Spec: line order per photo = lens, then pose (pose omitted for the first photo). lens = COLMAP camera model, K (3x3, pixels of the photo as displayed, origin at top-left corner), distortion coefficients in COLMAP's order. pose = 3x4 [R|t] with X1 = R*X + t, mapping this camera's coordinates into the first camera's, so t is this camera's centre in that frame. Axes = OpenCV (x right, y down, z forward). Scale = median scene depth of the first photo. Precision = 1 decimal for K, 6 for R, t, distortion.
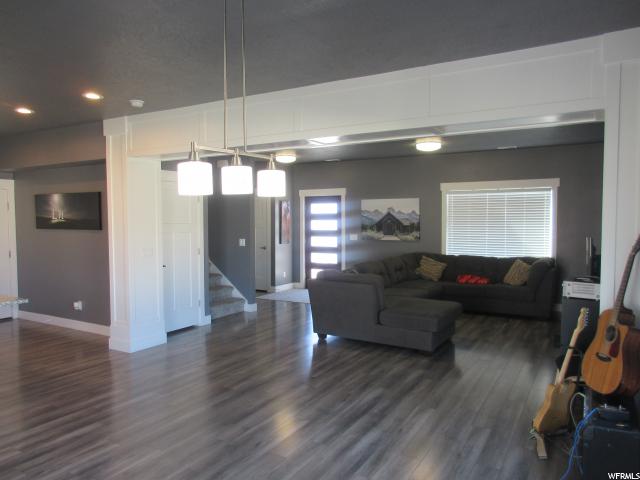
lens RADIAL K [[472.1, 0, 316.6], [0, 472.1, 238.3], [0, 0, 1]] dist [-0.007334, -0.003221]
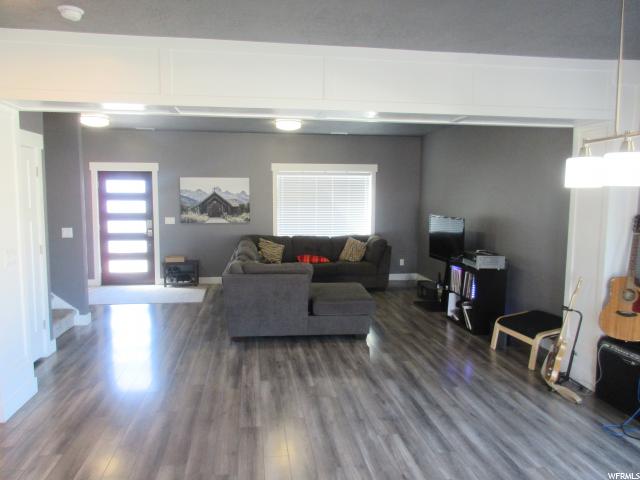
lens RADIAL K [[472.1, 0, 316.1], [0, 472.1, 241.1], [0, 0, 1]] dist [-0.007334, -0.003221]
pose [[0.780065, -0.053272, 0.623426, -0.287902], [0.018790, 0.997914, 0.061762, -0.014840], [-0.625416, -0.036464, 0.779439, 0.177092]]
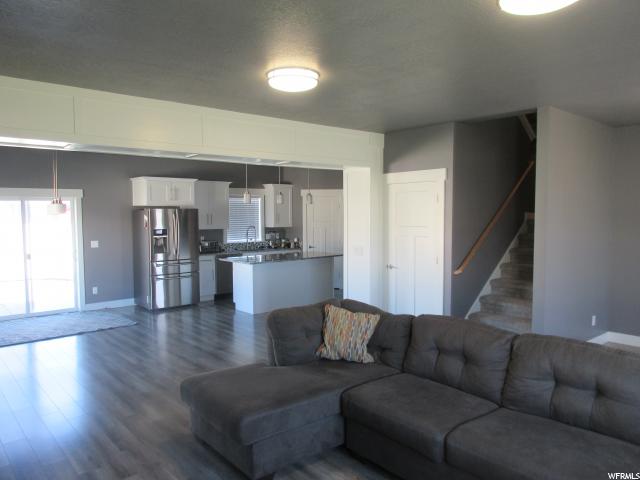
lens RADIAL K [[472.1, 0, 318.2], [0, 472.1, 238.3], [0, 0, 1]] dist [-0.007334, -0.003221]
pose [[-0.315850, 0.059255, -0.946957, 0.495405], [-0.034121, 0.996693, 0.073748, -0.053986], [0.948195, 0.055605, -0.312784, 0.842342]]
